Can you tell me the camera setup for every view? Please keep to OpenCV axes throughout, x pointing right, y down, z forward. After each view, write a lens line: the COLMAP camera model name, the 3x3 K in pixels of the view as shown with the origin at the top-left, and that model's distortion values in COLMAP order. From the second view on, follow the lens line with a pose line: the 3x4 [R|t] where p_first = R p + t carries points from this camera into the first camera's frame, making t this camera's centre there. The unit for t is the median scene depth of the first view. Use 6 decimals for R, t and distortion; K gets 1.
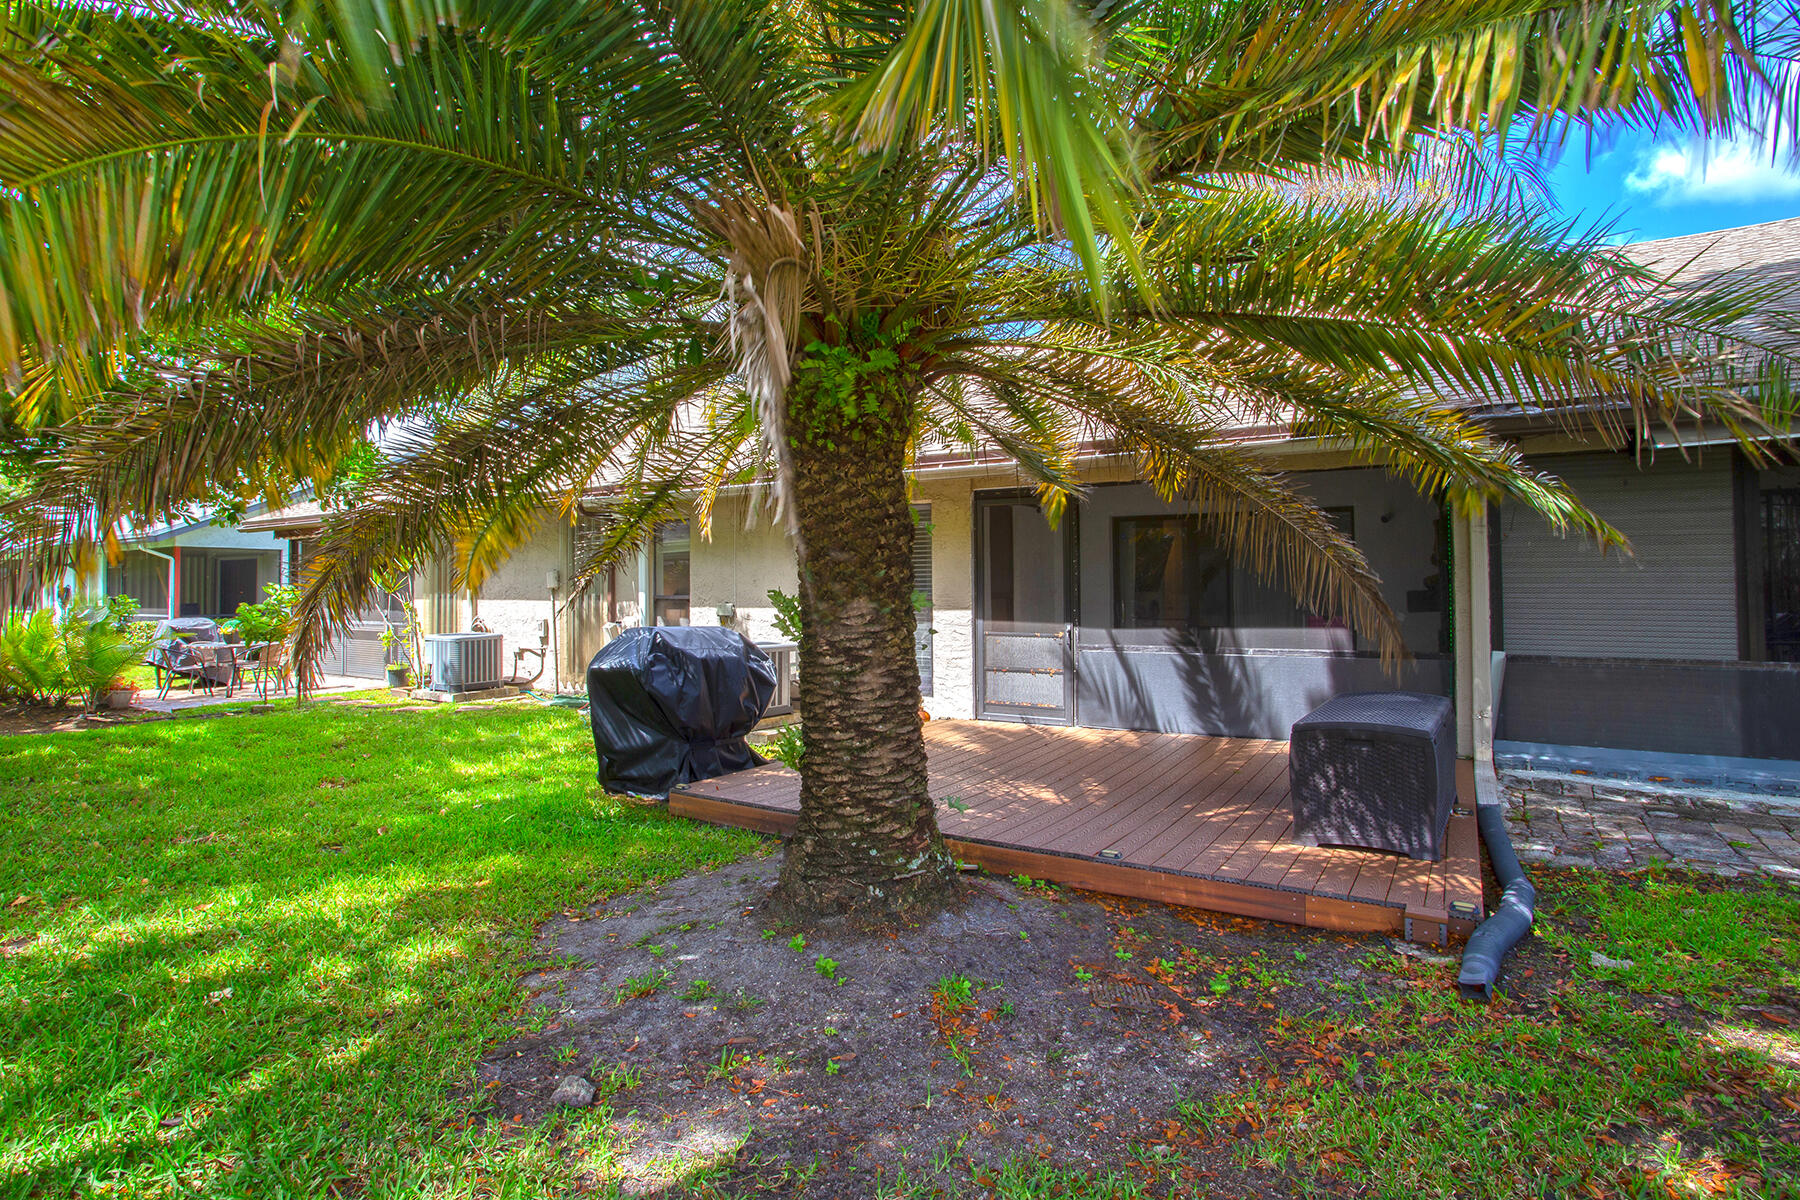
lens RADIAL K [[911.3, 0, 904.9], [0, 911.3, 594.7], [0, 0, 1]] dist [-0.049648, 0.001575]
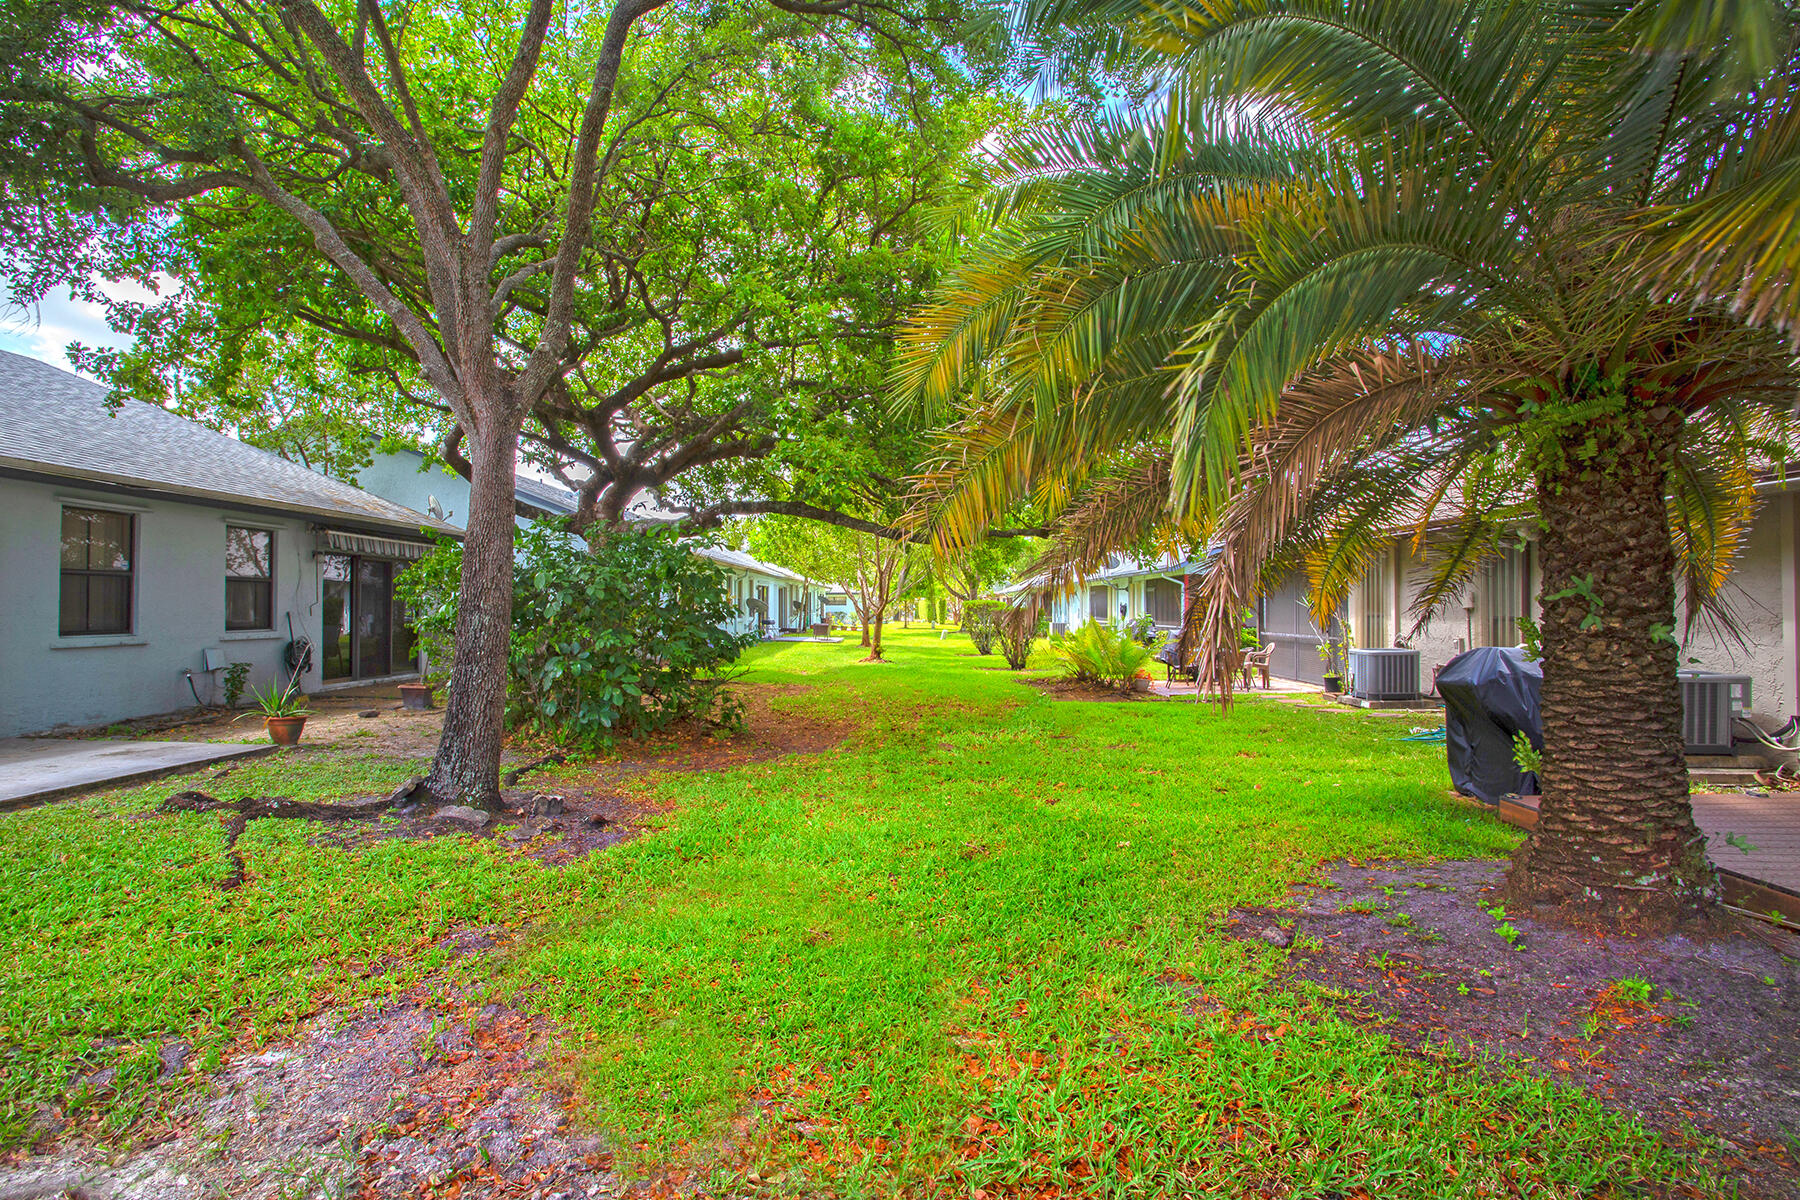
lens RADIAL K [[911.3, 0, 898.6], [0, 911.3, 602.1], [0, 0, 1]] dist [-0.049648, 0.001575]
pose [[0.518344, -0.000267, -0.855172, 0.425456], [-0.008011, 0.999955, -0.005168, -0.011493], [0.855135, 0.009529, 0.518318, -0.259447]]
